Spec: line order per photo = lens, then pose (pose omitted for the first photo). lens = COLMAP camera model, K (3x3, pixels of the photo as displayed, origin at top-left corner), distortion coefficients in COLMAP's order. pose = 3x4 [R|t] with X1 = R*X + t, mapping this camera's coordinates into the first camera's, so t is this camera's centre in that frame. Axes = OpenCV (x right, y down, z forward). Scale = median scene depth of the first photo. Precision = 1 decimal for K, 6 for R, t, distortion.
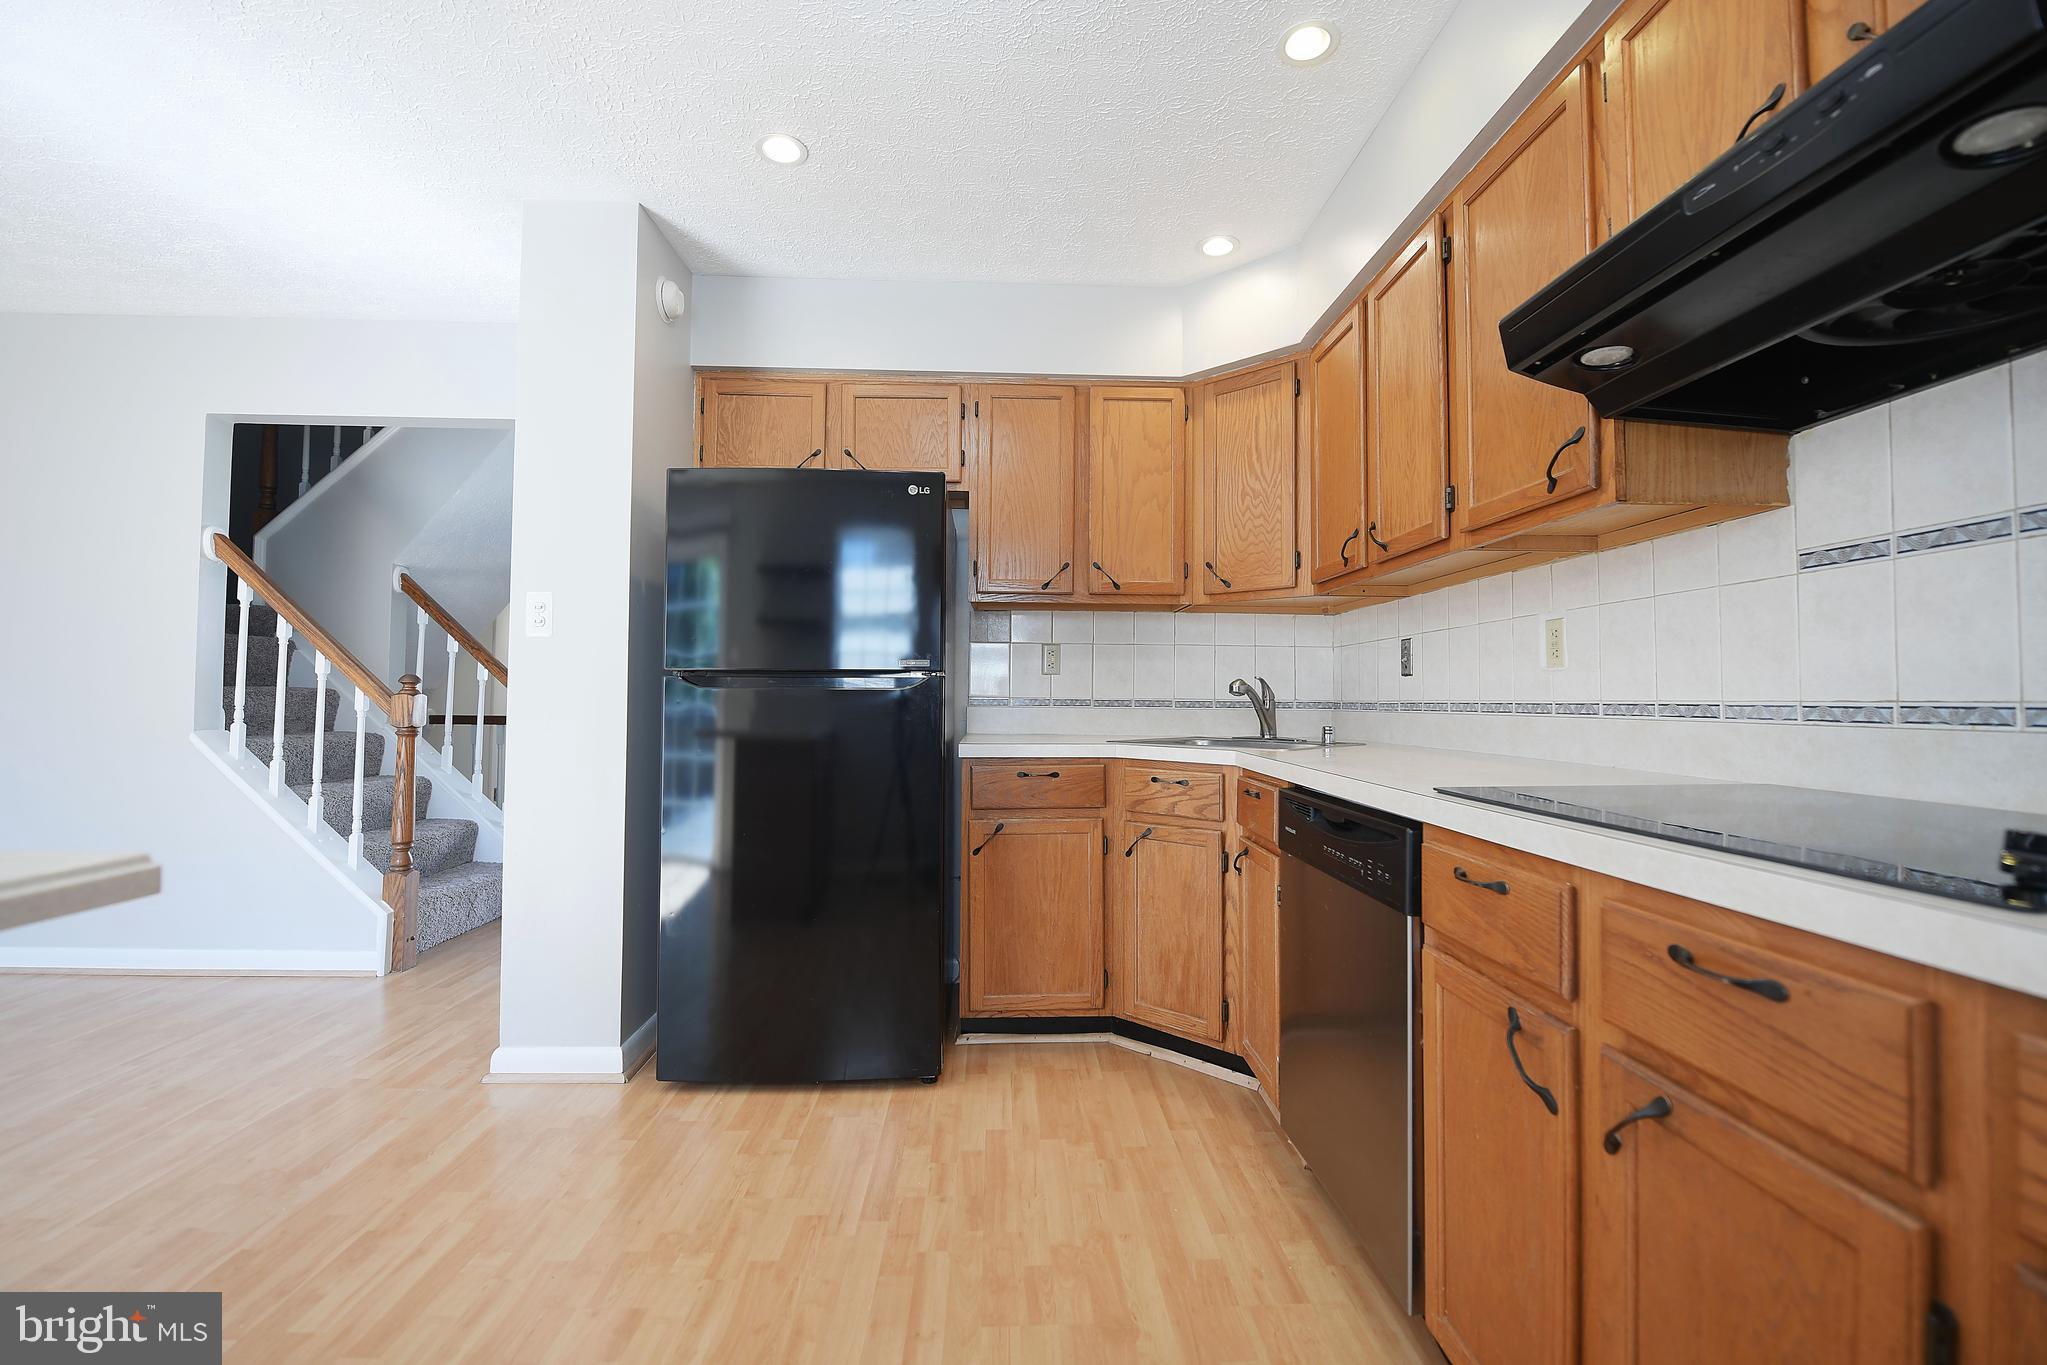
lens RADIAL K [[884.4, 0, 1027.6], [0, 884.4, 670.3], [0, 0, 1]] dist [-0.016192, -0.000649]
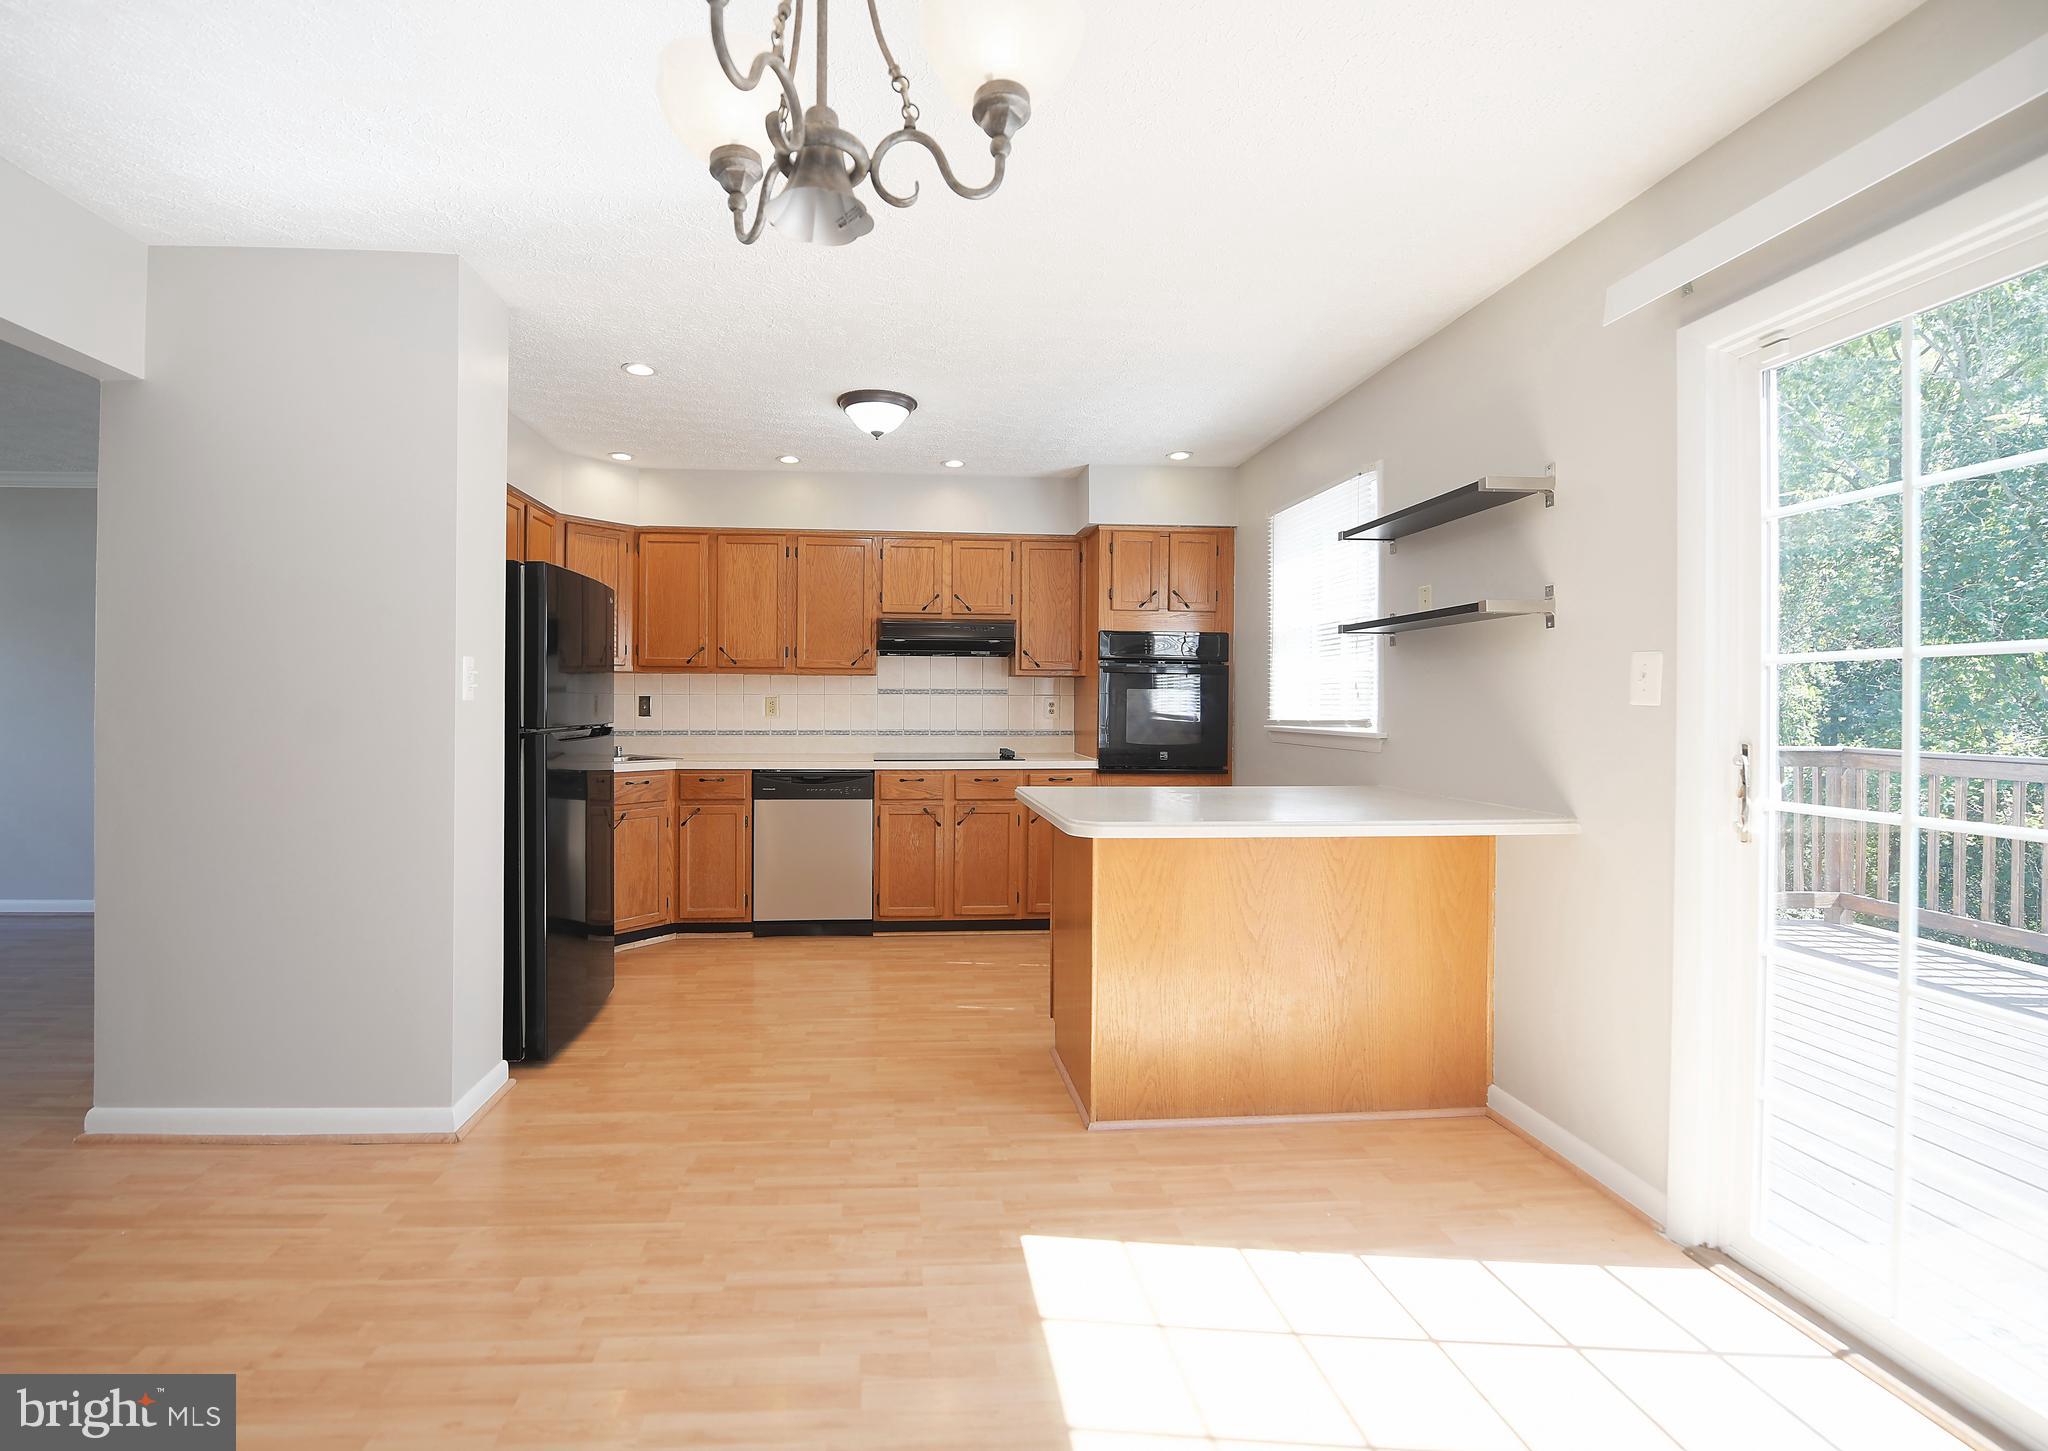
lens RADIAL K [[897.8, 0, 1022.9], [0, 897.8, 714.5], [0, 0, 1]] dist [-0.001487, -0.000019]
pose [[-0.118713, -0.019300, 0.992741, -1.991042], [-0.038044, 0.999165, 0.014876, -0.072888], [-0.992200, -0.036002, -0.119348, 0.573659]]
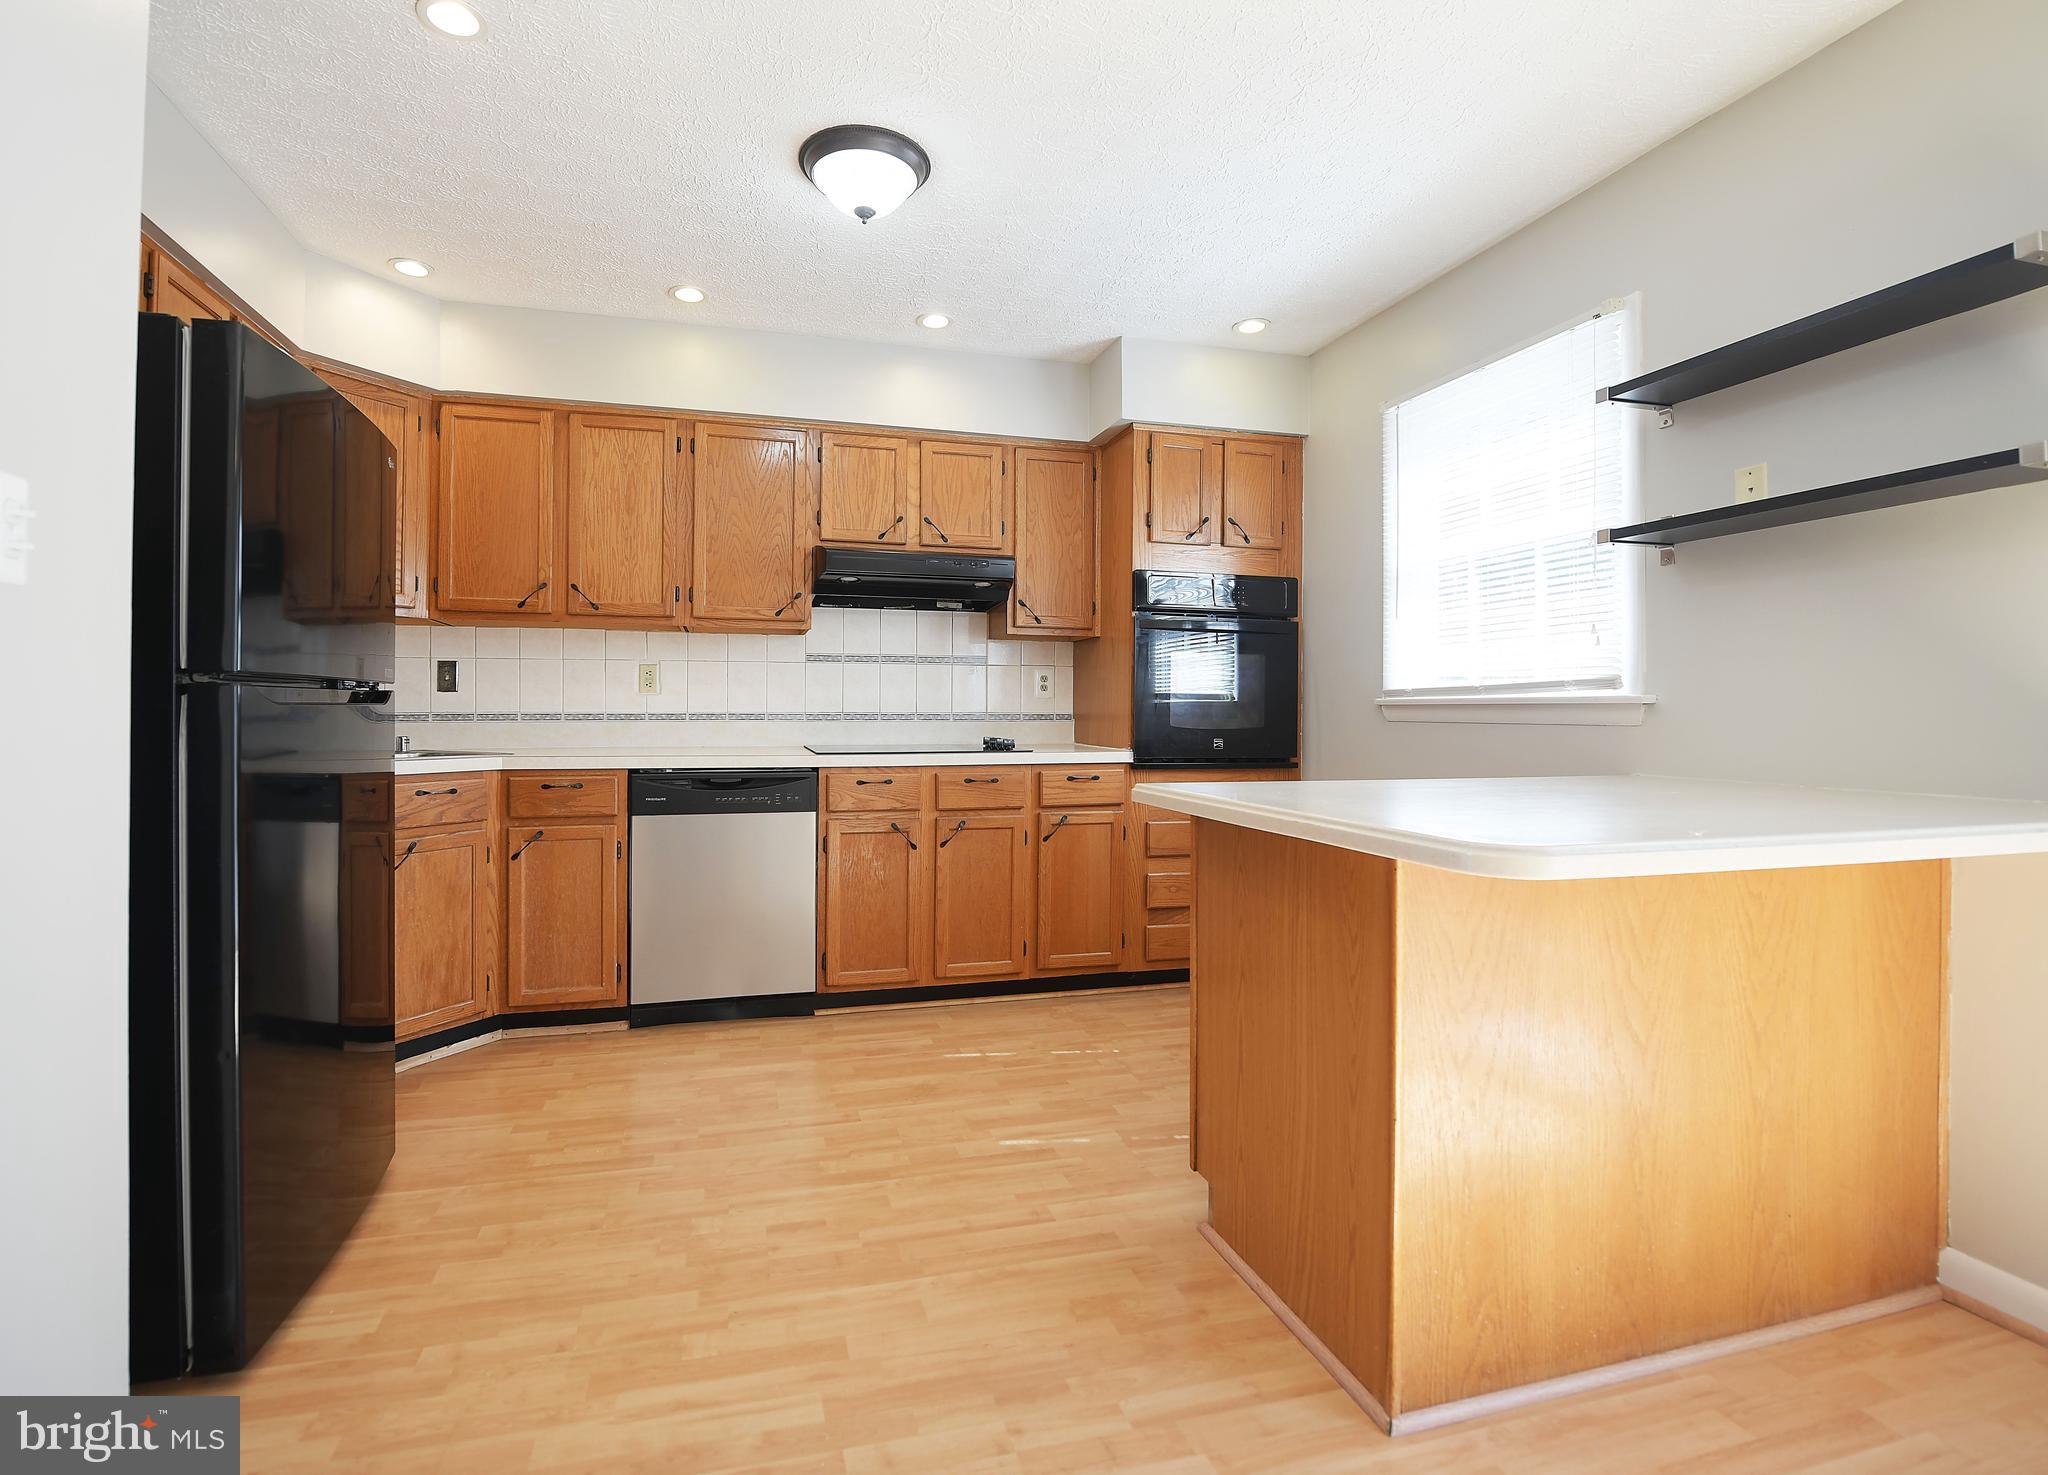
lens RADIAL K [[944.0, 0, 1024.0], [0, 944.0, 708.7], [0, 0, 1]] dist [-0.010220, -0.000519]
pose [[-0.275864, -0.006075, 0.961177, -1.328578], [-0.034596, 0.999395, -0.003613, 0.008624], [-0.960574, -0.034249, -0.275908, 0.779224]]
